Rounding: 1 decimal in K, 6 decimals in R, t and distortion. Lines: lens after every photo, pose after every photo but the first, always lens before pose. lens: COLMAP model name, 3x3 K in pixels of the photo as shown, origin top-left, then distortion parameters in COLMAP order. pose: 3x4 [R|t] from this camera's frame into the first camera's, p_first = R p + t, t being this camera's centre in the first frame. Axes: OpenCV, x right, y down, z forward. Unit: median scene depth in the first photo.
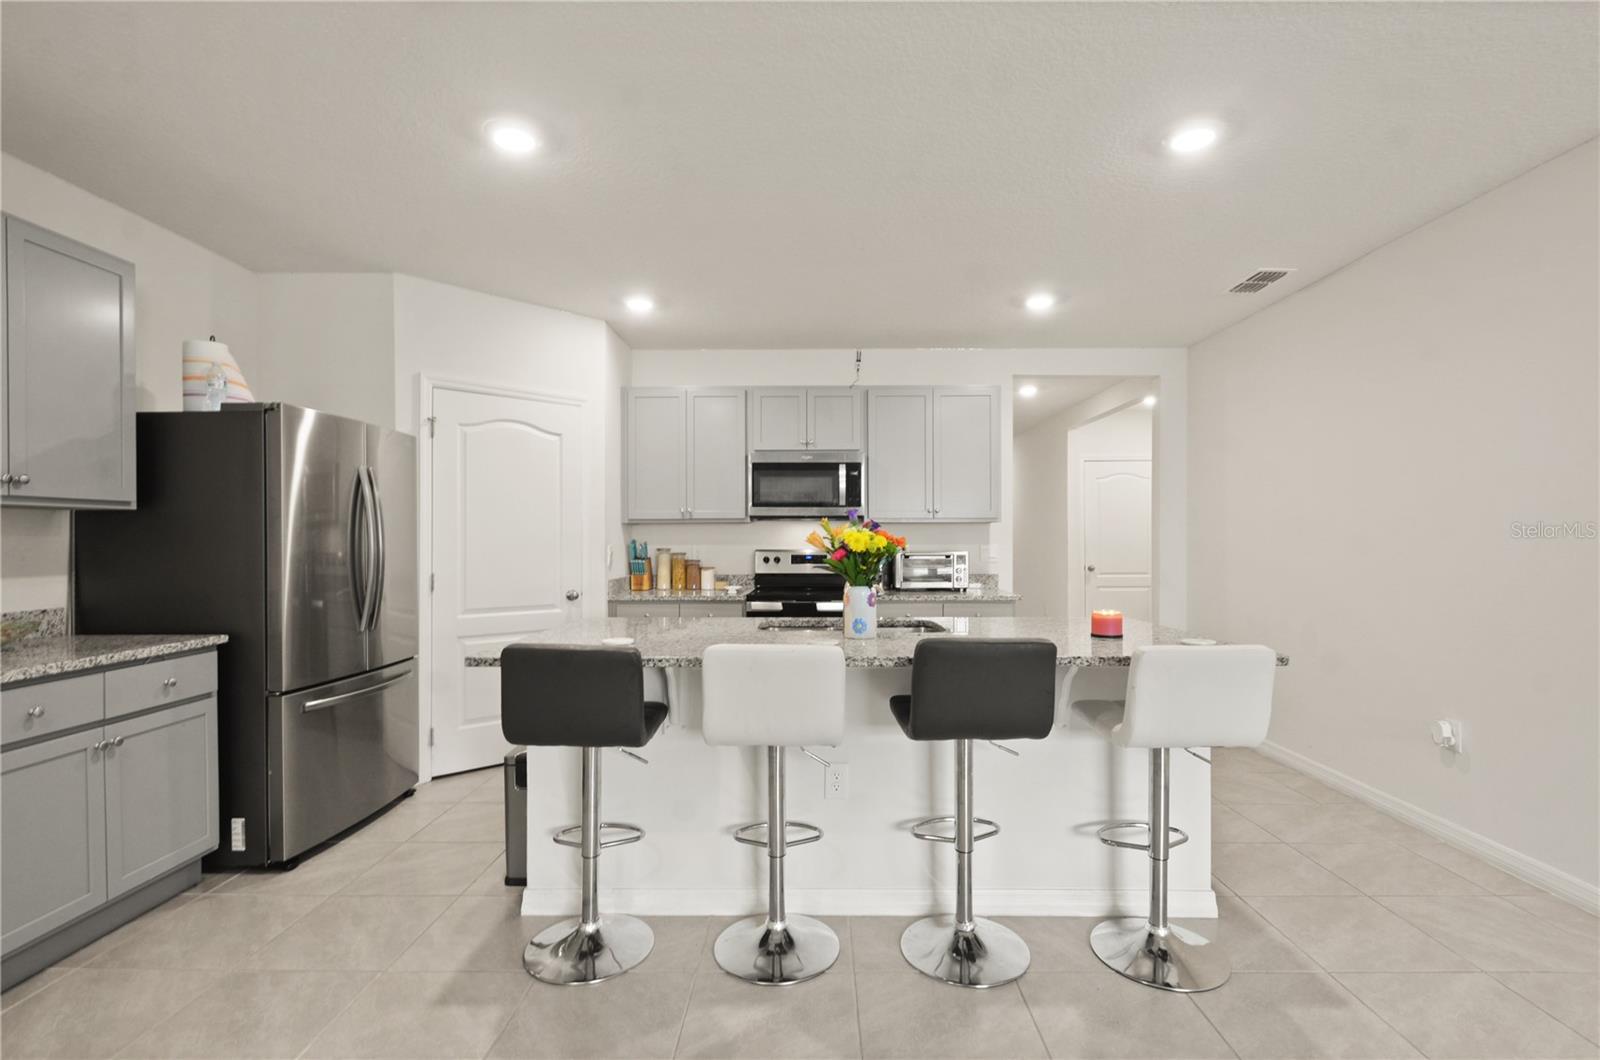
lens RADIAL K [[716.8, 0, 785.2], [0, 716.8, 544.8], [0, 0, 1]] dist [-0.002693, -0.001317]
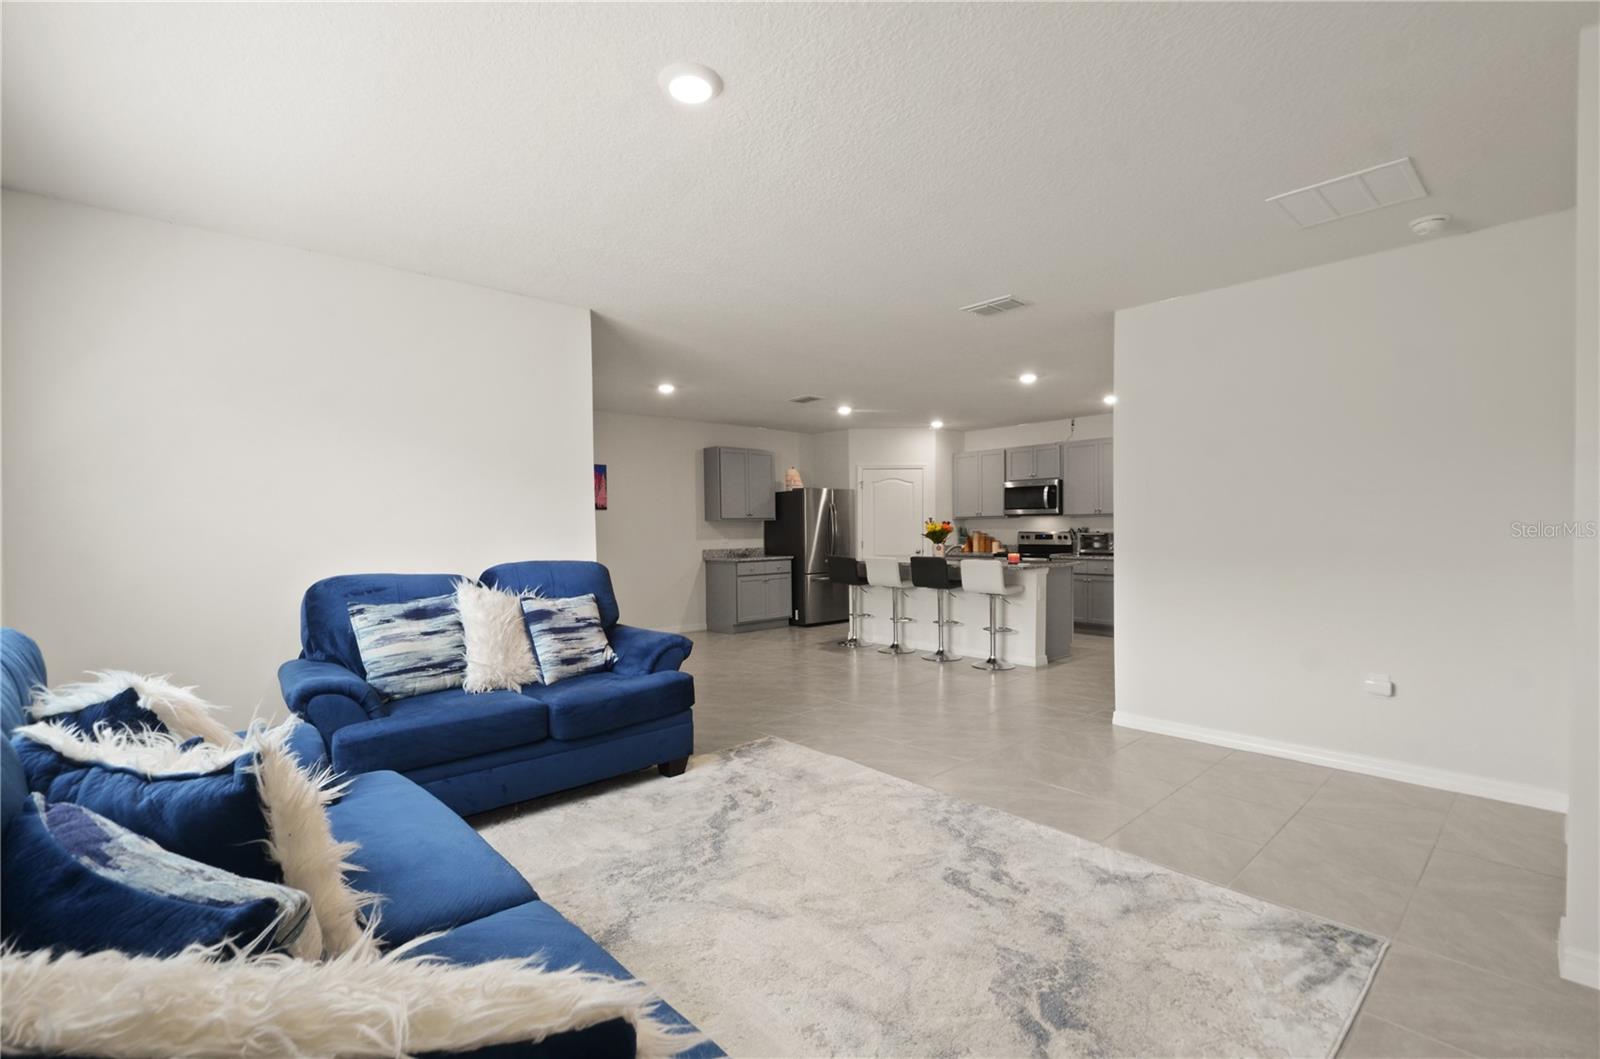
lens RADIAL K [[716.8, 0, 793.0], [0, 716.8, 544.4], [0, 0, 1]] dist [-0.002693, -0.001317]
pose [[0.682931, 0.011015, -0.730400, 1.218297], [0.003995, 0.999815, 0.018814, 0.002949], [0.730472, -0.015767, 0.682760, -0.951338]]
